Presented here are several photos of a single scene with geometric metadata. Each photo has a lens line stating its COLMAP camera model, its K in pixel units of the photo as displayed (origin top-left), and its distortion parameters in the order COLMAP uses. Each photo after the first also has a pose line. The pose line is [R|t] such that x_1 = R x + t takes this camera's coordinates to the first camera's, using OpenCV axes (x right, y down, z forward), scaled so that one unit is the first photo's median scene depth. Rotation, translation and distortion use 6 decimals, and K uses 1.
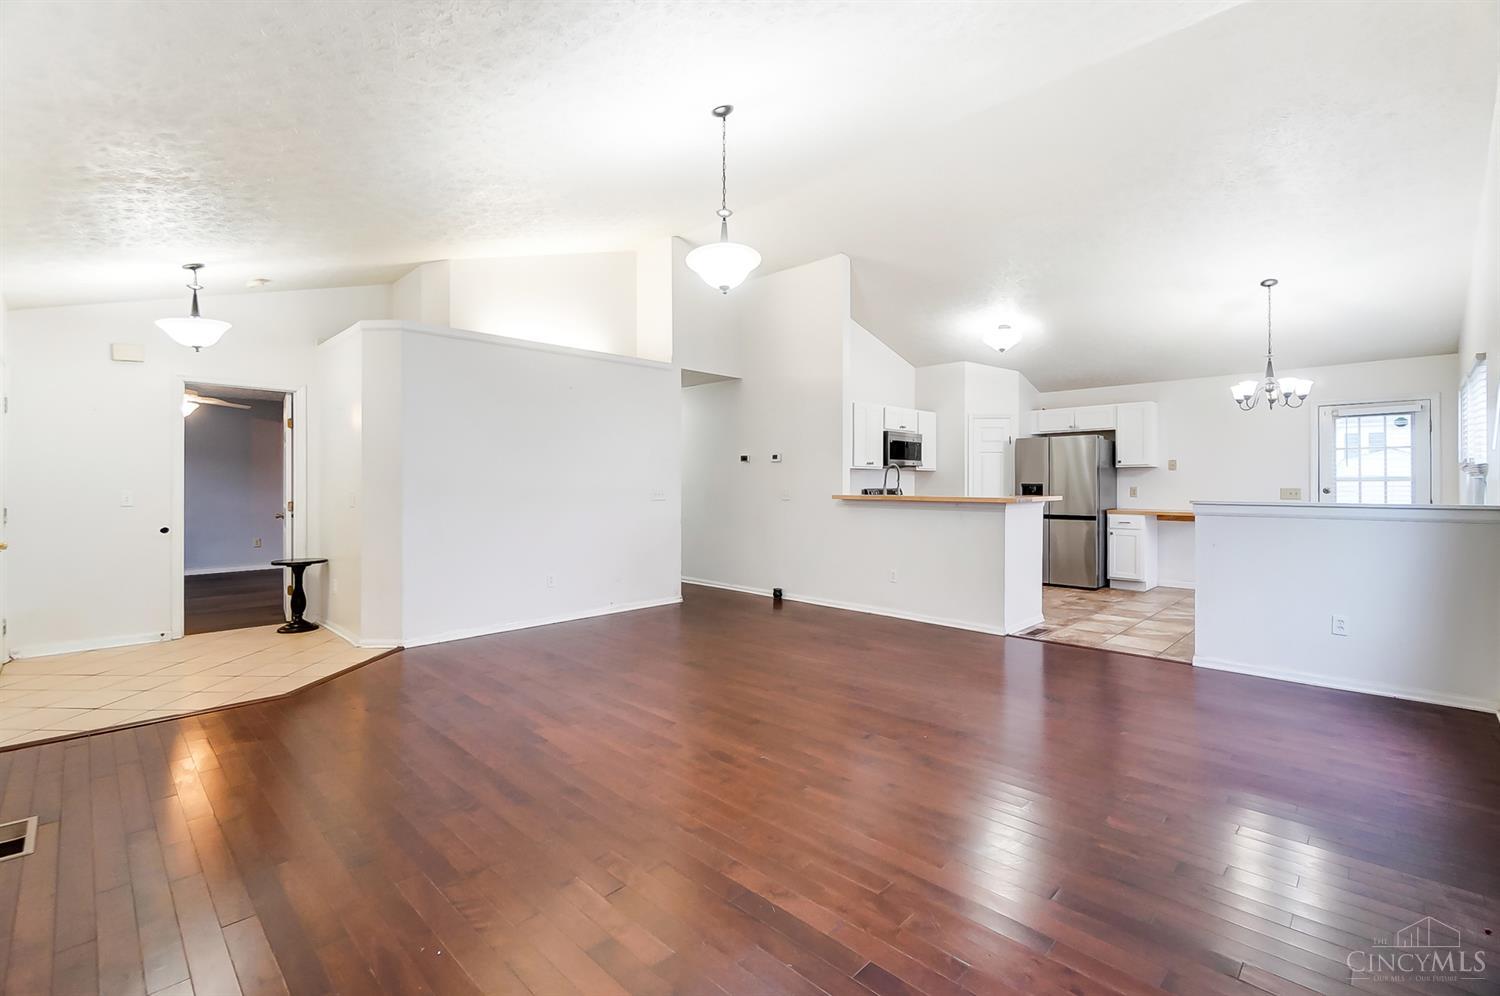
lens RADIAL K [[659.3, 0, 742.5], [0, 659.3, 479.6], [0, 0, 1]] dist [-0.002842, 0.001125]
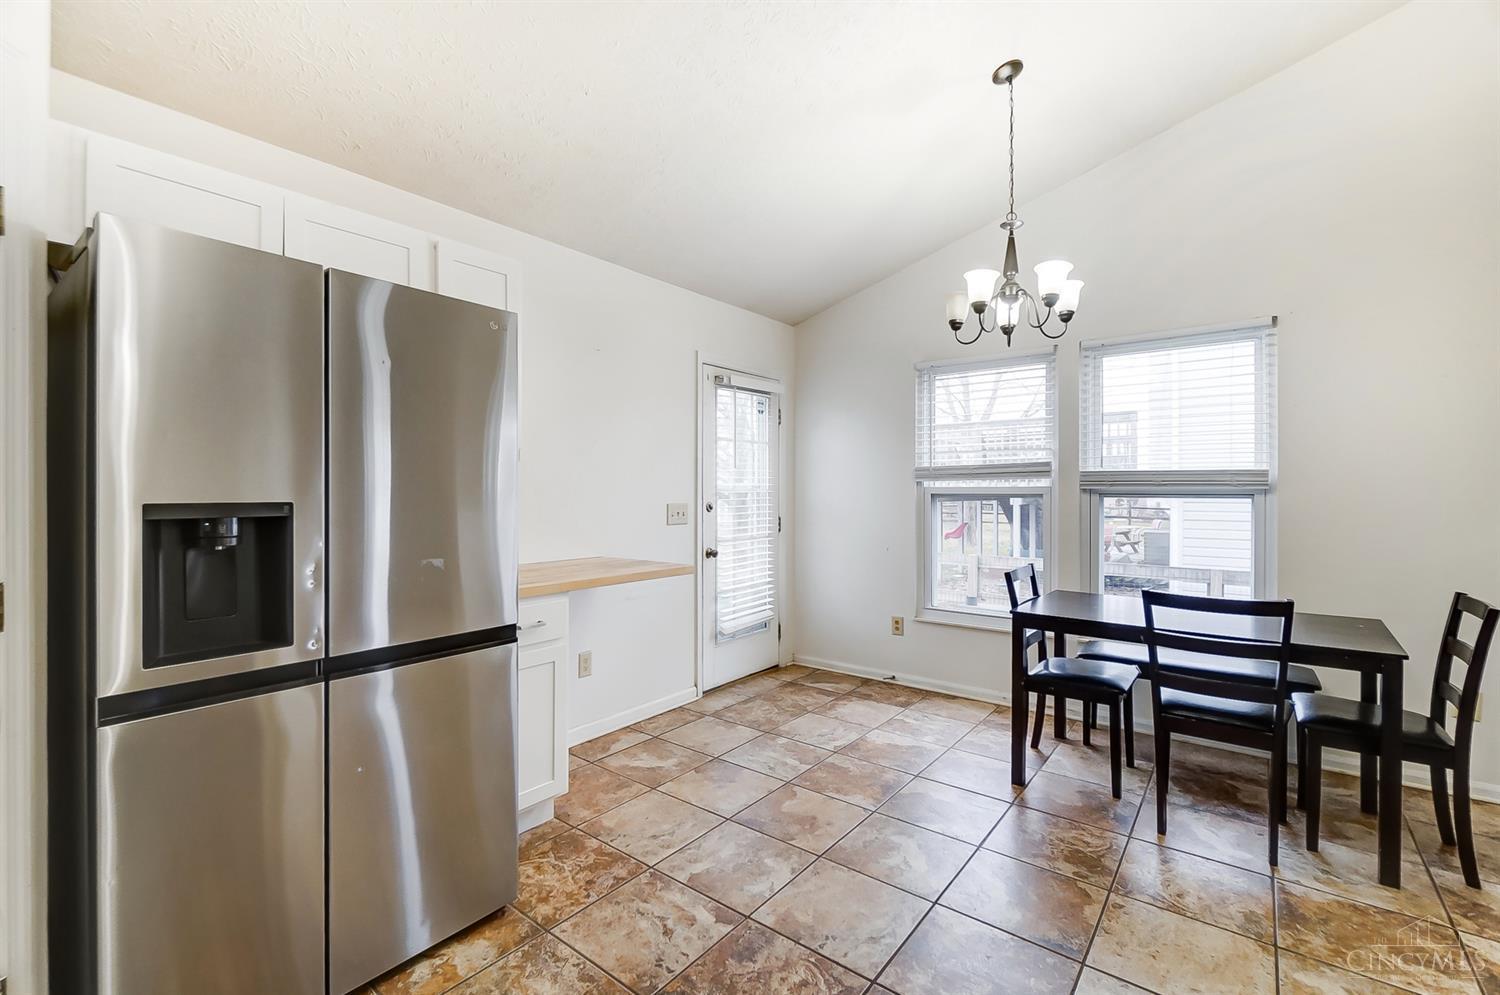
lens RADIAL K [[659.3, 0, 741.1], [0, 659.3, 491.2], [0, 0, 1]] dist [-0.002842, 0.001125]
pose [[-0.108561, 0.001354, 0.994089, 0.261480], [-0.006777, 0.999975, -0.002102, 0.003004], [-0.994067, -0.006965, -0.108549, 0.927251]]
